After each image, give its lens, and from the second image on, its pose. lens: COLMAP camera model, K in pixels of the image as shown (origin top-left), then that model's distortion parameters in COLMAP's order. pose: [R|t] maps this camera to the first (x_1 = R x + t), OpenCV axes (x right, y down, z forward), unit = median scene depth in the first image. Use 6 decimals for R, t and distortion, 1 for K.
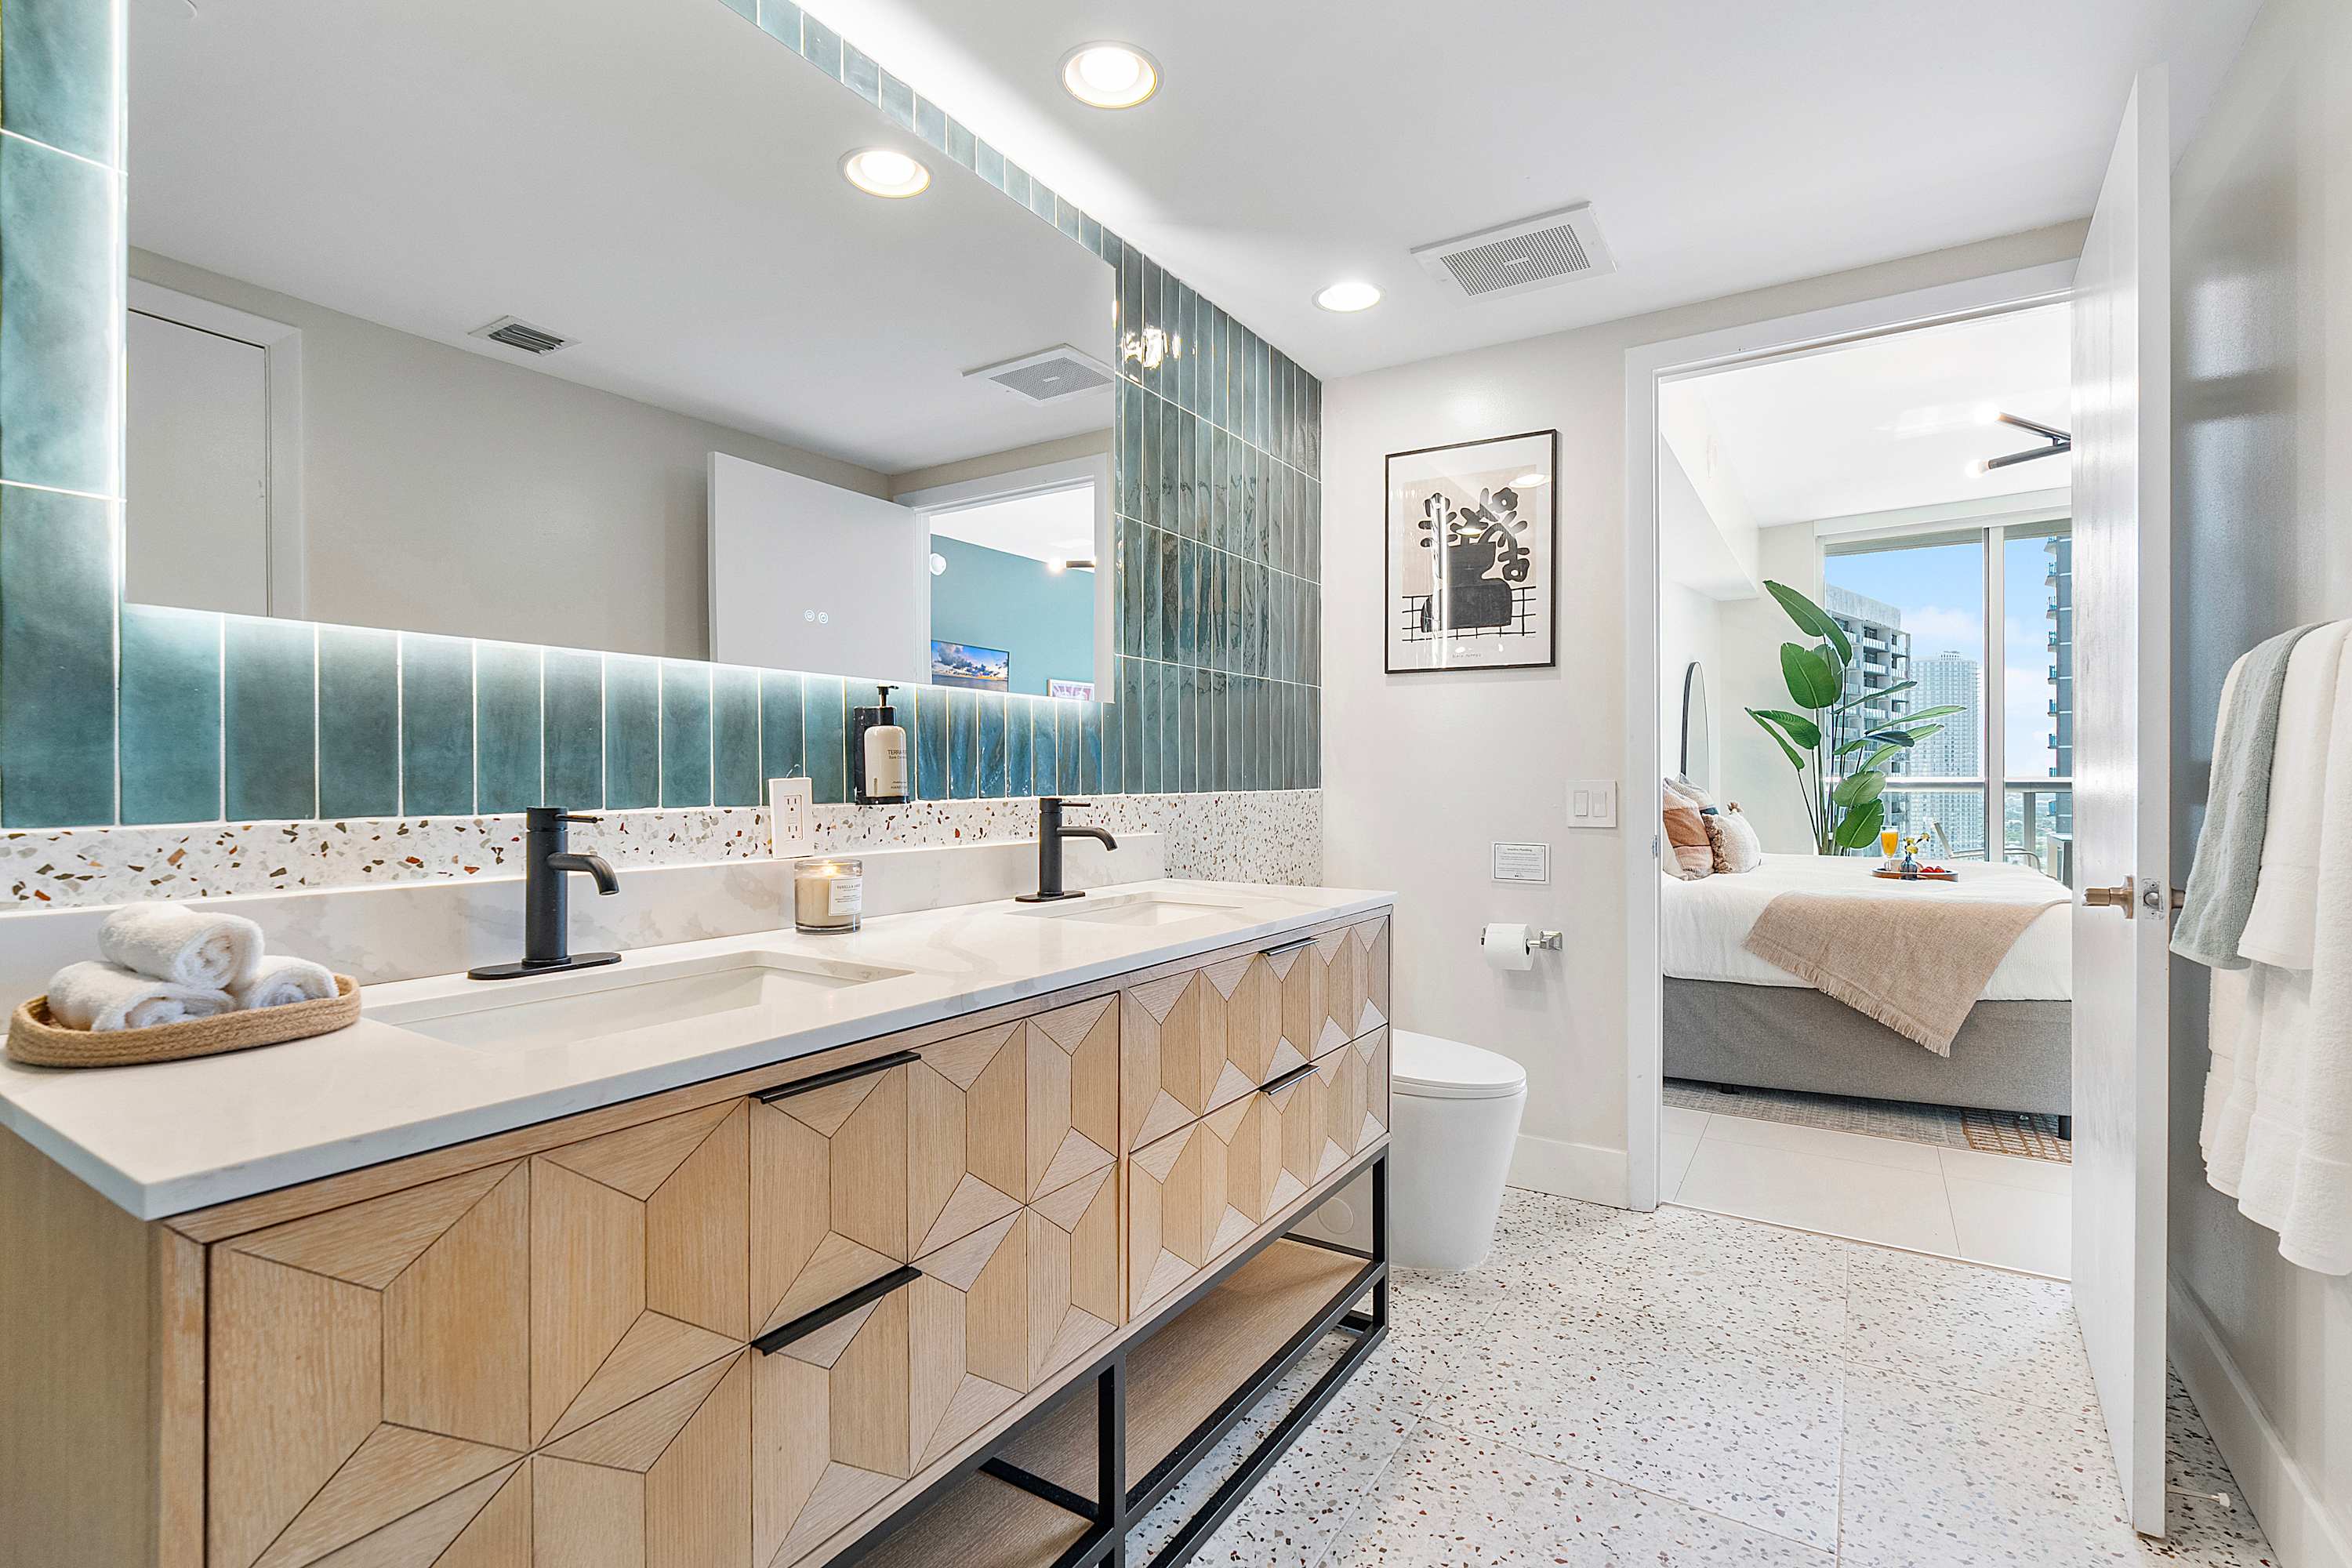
lens RADIAL K [[1069.8, 0, 1175.6], [0, 1069.8, 765.1], [0, 0, 1]] dist [-0.005149, 0.000123]
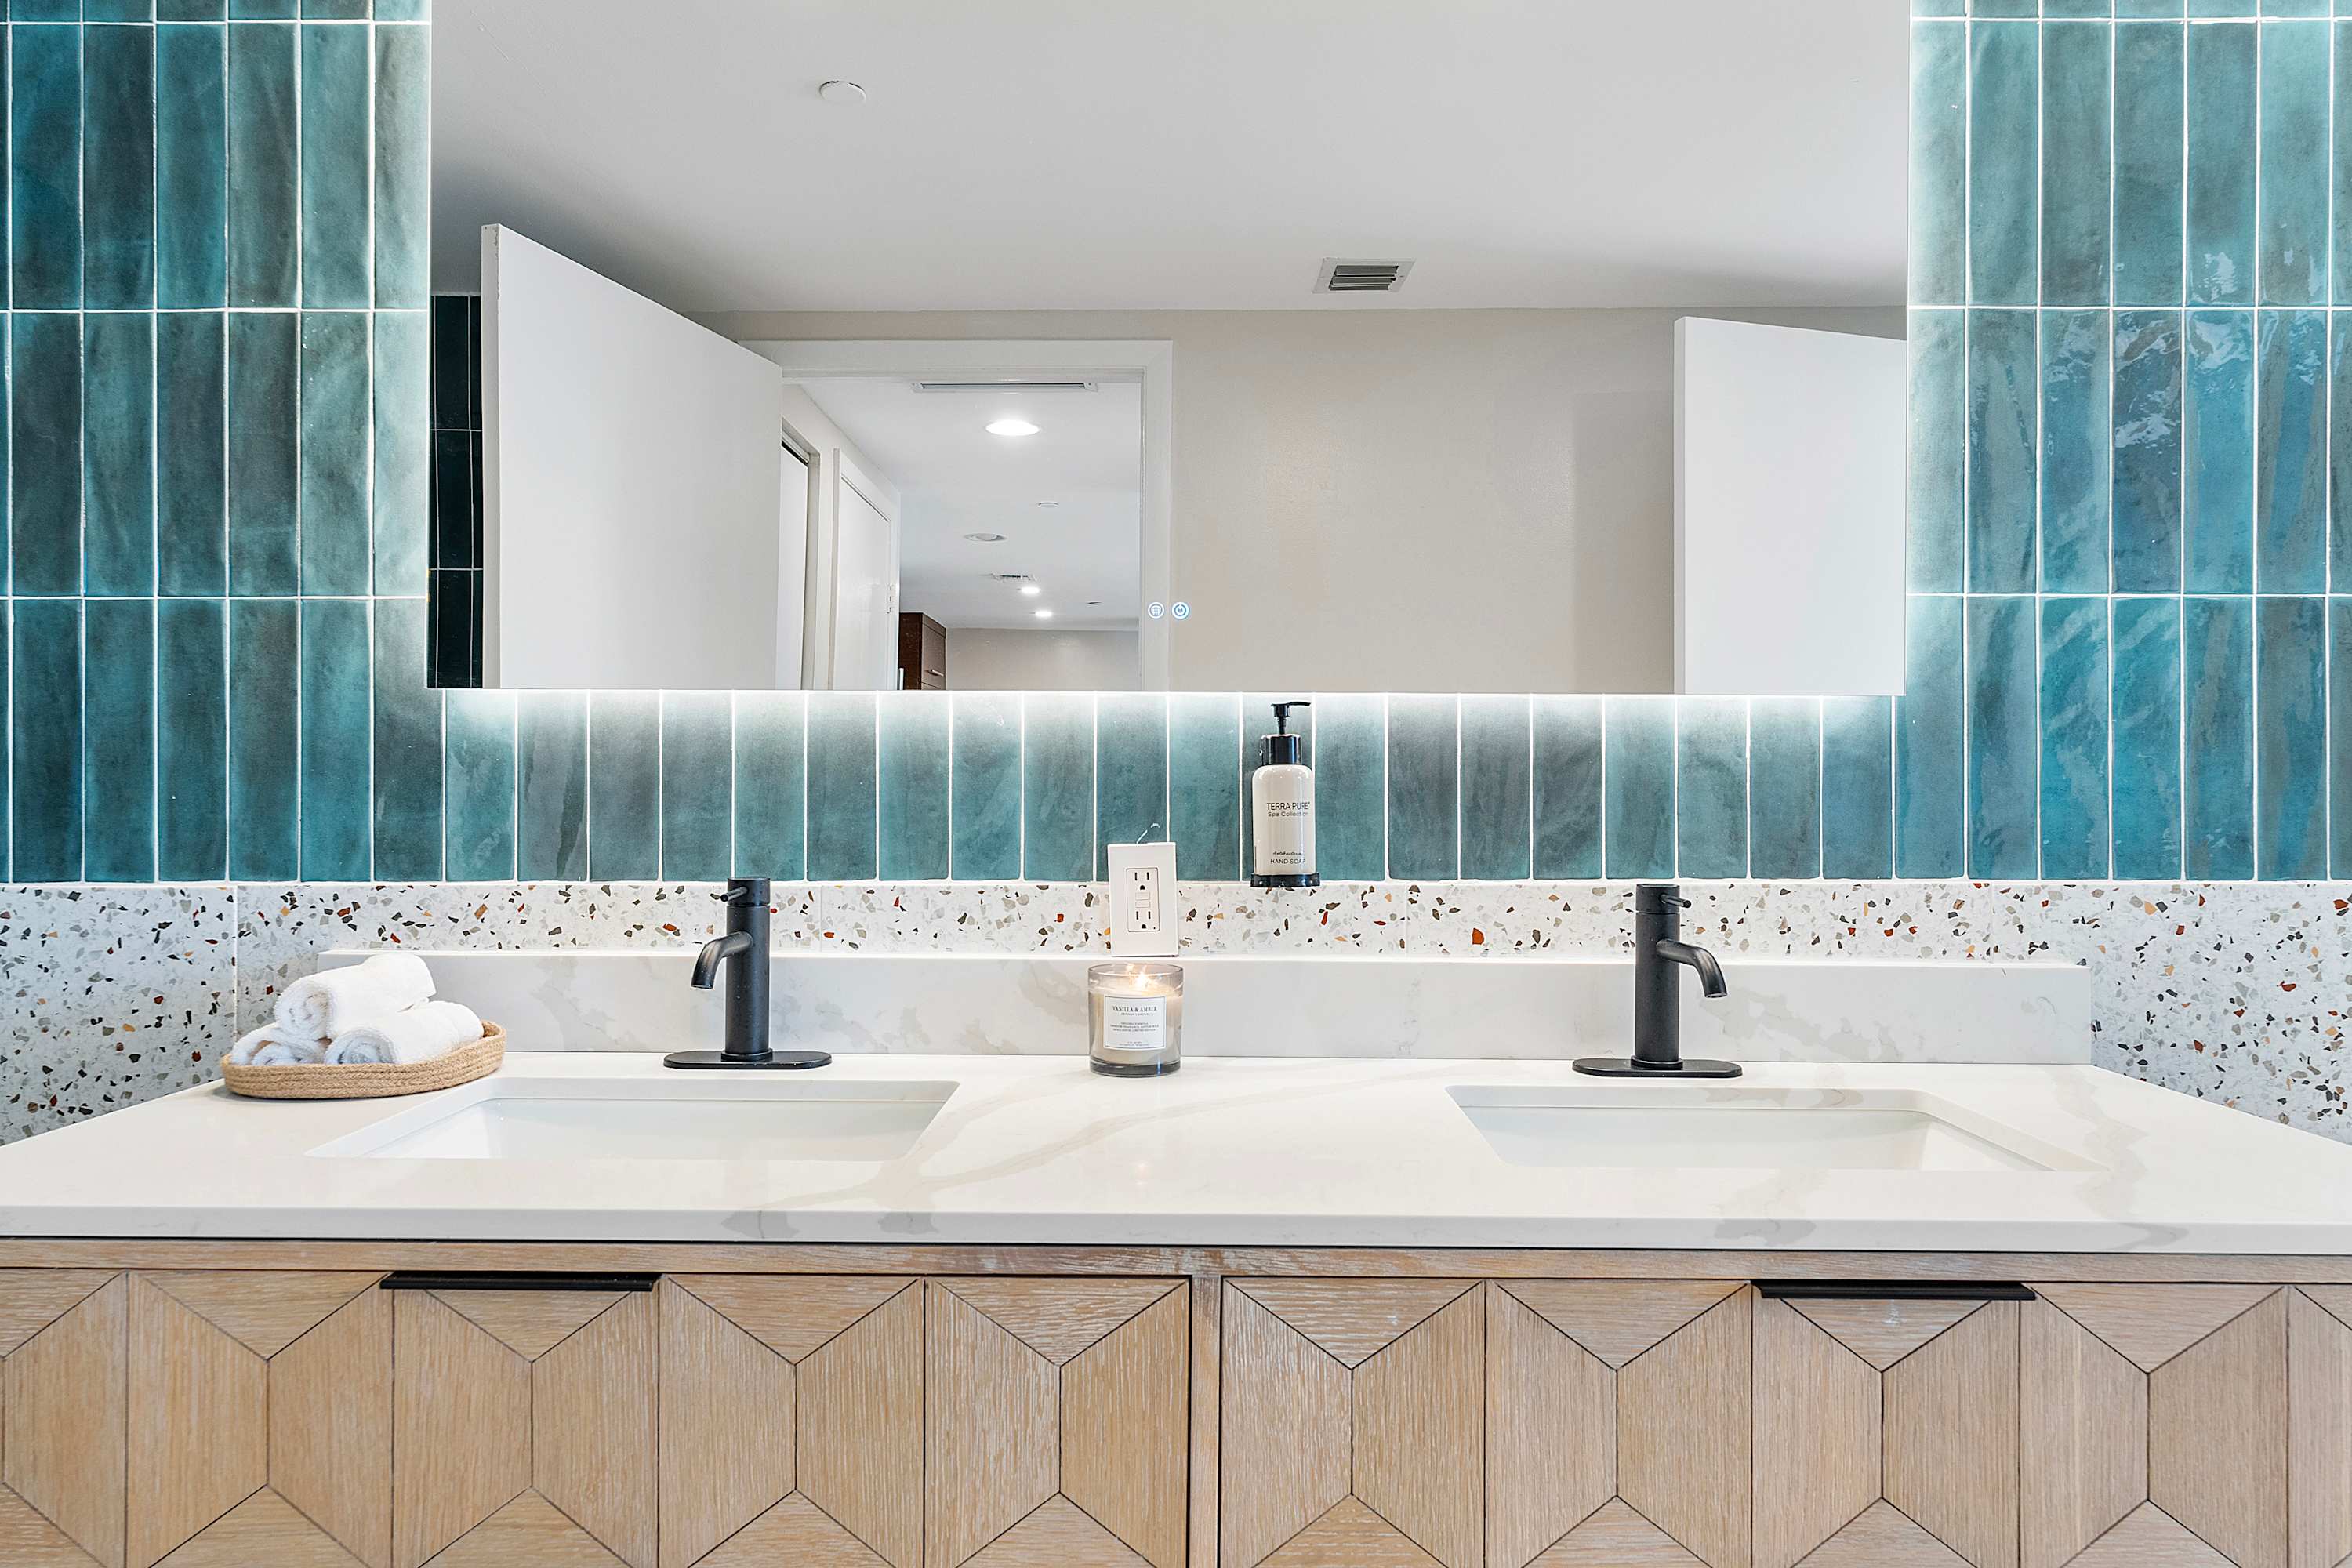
lens RADIAL K [[1455.2, 0, 1175.7], [0, 1455.2, 767.9], [0, 0, 1]] dist [0.000657, 0.001023]
pose [[0.542040, -0.007196, -0.840322, 0.555537], [0.005485, 0.999972, -0.005025, -0.039477], [0.840335, -0.001885, 0.542064, 0.600723]]
